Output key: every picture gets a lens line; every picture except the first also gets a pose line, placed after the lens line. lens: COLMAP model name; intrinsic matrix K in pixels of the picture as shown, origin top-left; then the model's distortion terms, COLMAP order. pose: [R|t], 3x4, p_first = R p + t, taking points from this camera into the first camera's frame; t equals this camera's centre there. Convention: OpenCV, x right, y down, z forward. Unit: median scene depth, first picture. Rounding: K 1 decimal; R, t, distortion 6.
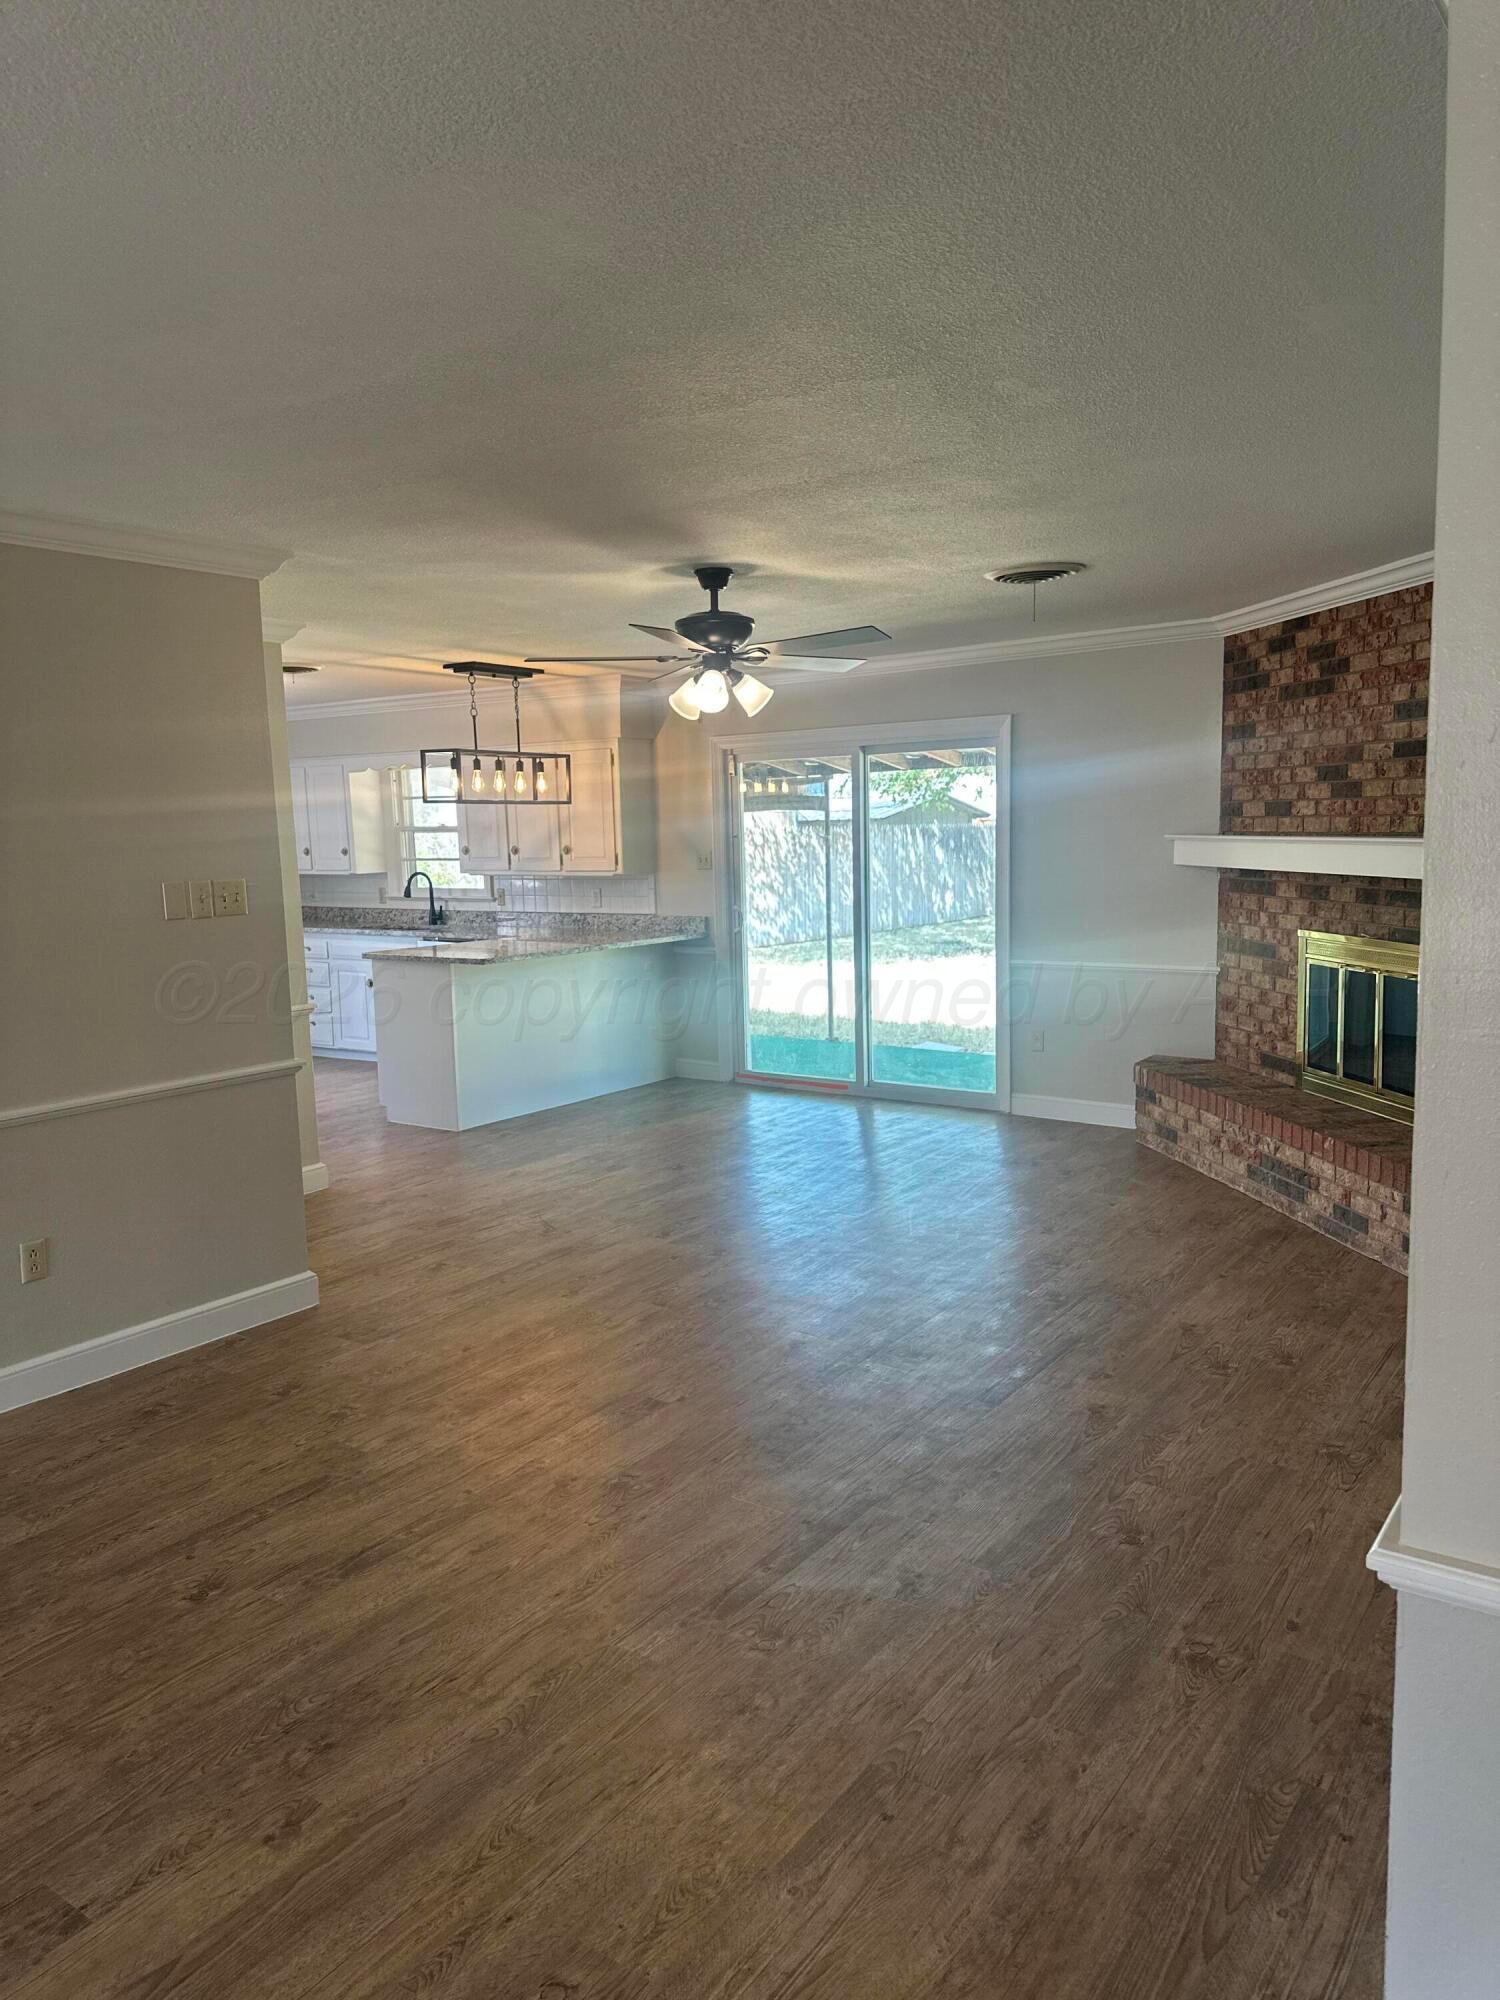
lens RADIAL K [[1405.7, 0, 747.5], [0, 1405.7, 1002.0], [0, 0, 1]] dist [0.048082, -0.024999]
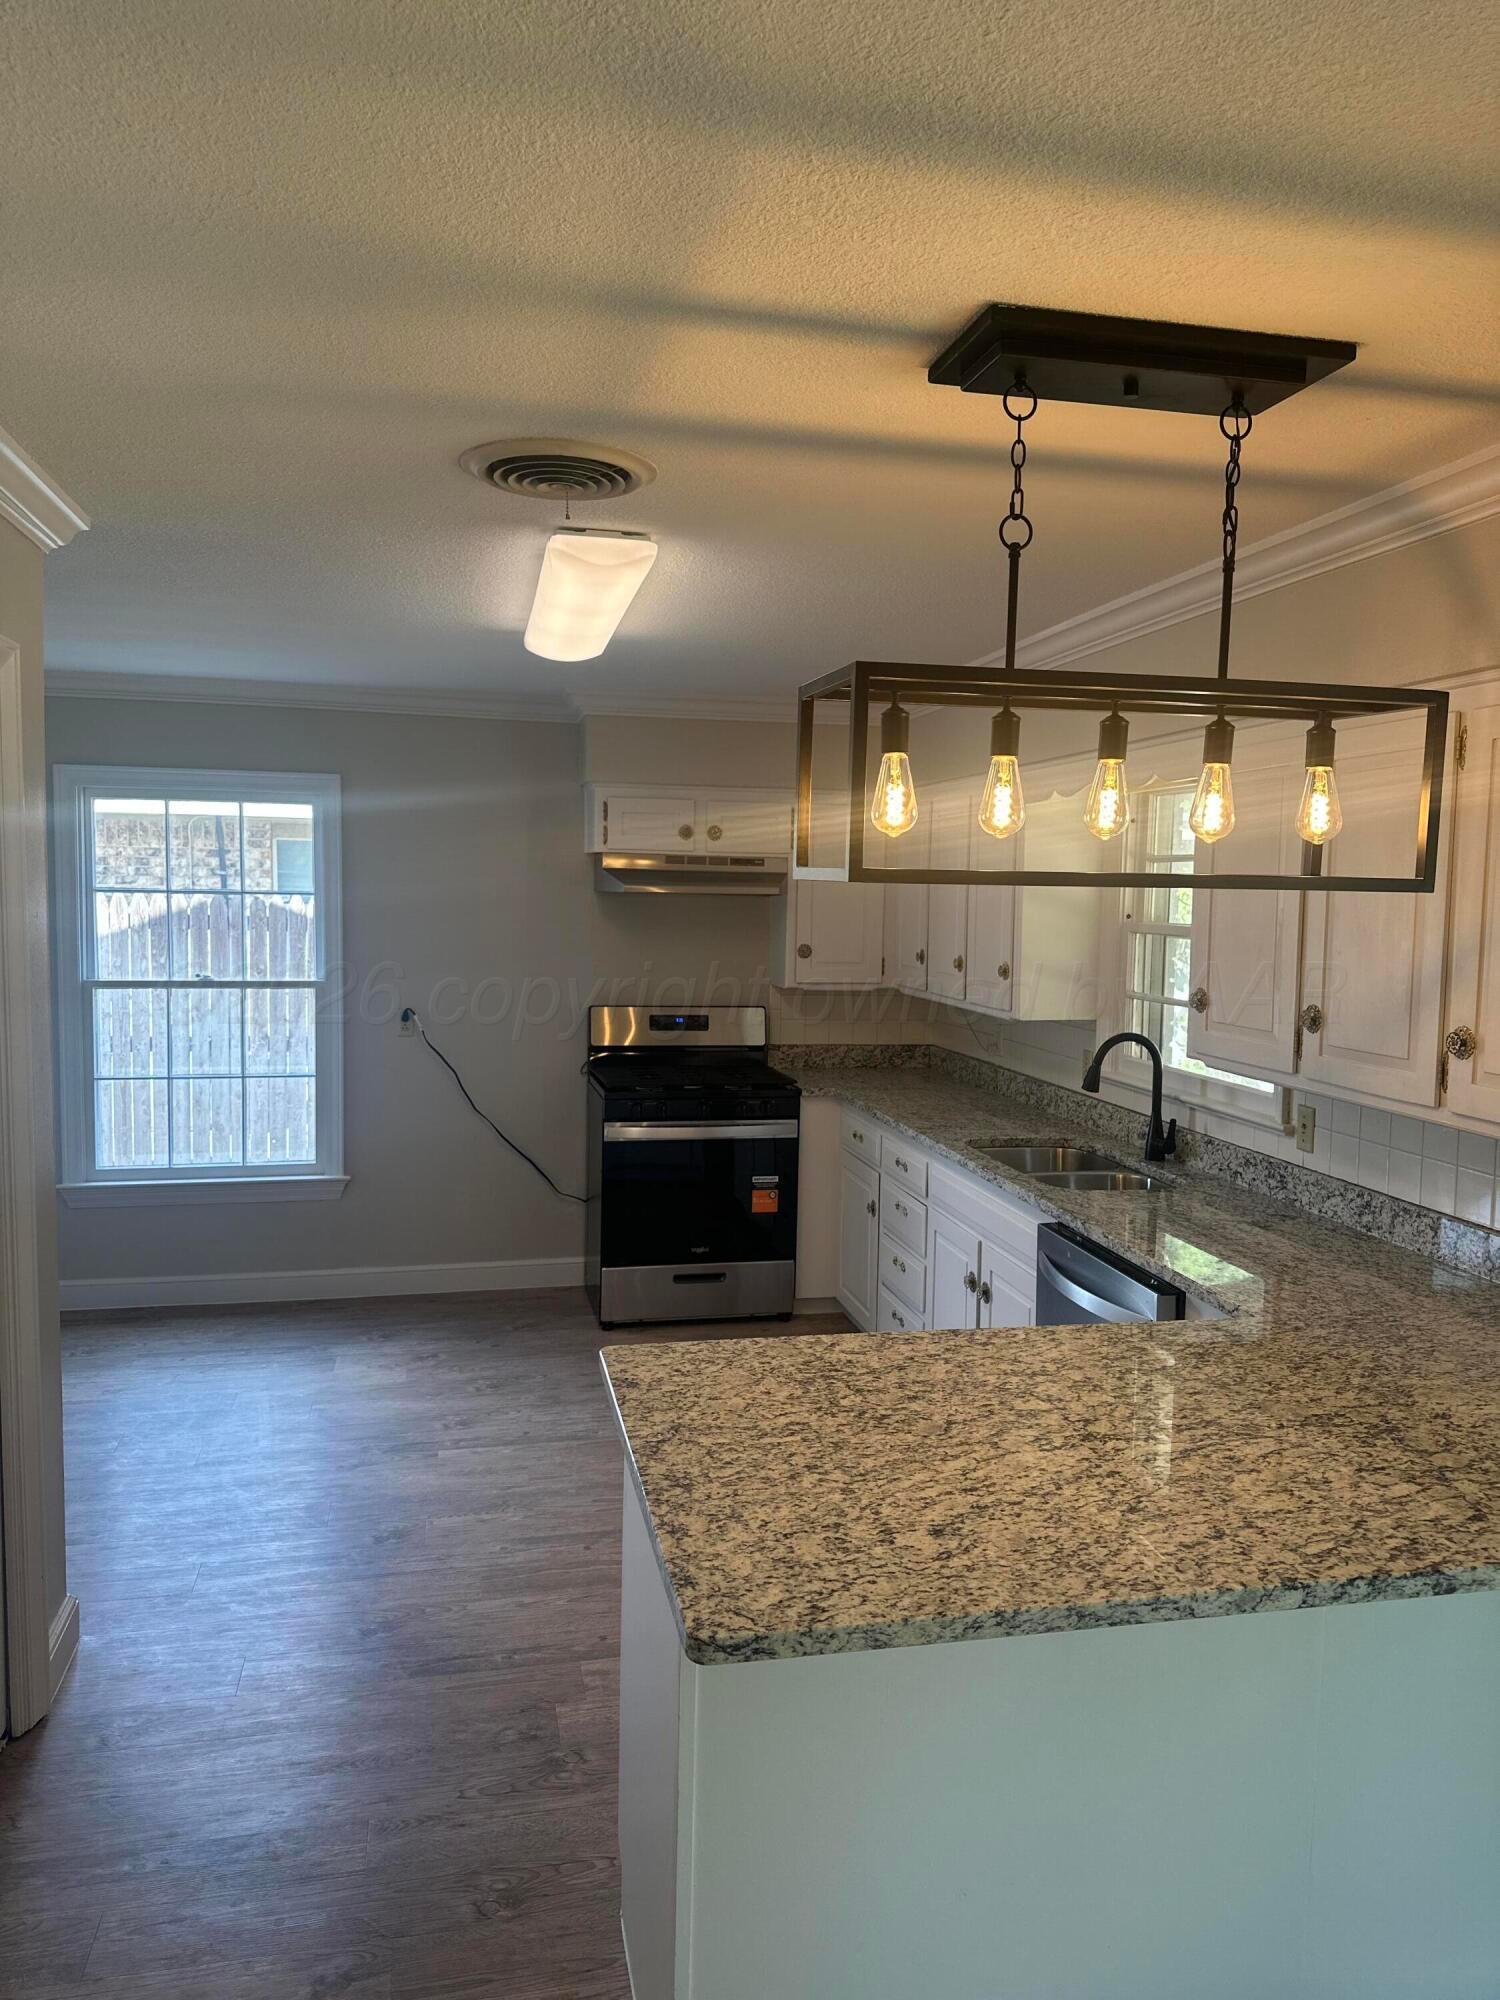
lens RADIAL K [[1405.7, 0, 749.5], [0, 1405.7, 1004.8], [0, 0, 1]] dist [0.048082, -0.024999]
pose [[0.745155, 0.093661, -0.660281, -0.042764], [-0.121554, 0.992578, 0.003619, -0.096073], [0.655720, 0.077563, 0.751010, 0.658294]]
